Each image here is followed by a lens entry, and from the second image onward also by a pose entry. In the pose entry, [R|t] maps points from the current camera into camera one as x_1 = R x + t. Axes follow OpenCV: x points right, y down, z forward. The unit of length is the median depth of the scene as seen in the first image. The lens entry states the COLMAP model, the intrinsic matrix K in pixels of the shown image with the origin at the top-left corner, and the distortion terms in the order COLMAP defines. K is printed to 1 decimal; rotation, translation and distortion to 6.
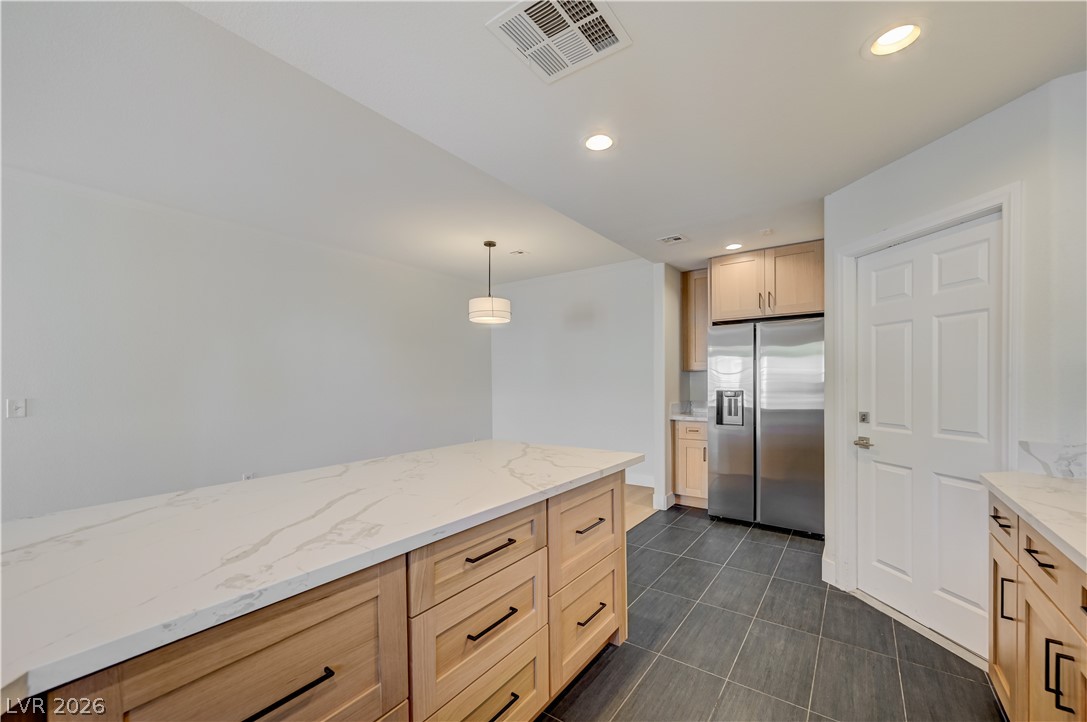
lens RADIAL K [[434.4, 0, 543.4], [0, 434.4, 377.4], [0, 0, 1]] dist [-0.000065, -0.000229]
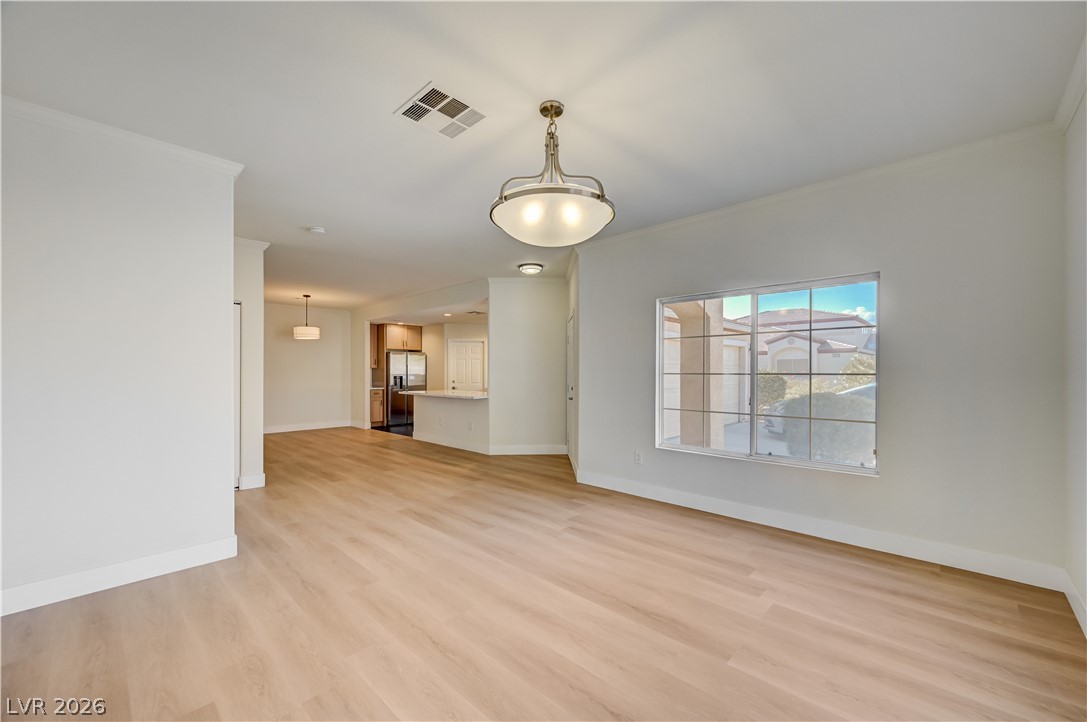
lens RADIAL K [[434.4, 0, 543.4], [0, 434.4, 377.4], [0, 0, 1]] dist [-0.000065, -0.000229]
pose [[0.149315, -0.004677, 0.988779, -2.120941], [-0.026977, 0.999597, 0.008802, -0.007719], [-0.988422, -0.027989, 0.149129, -0.322711]]
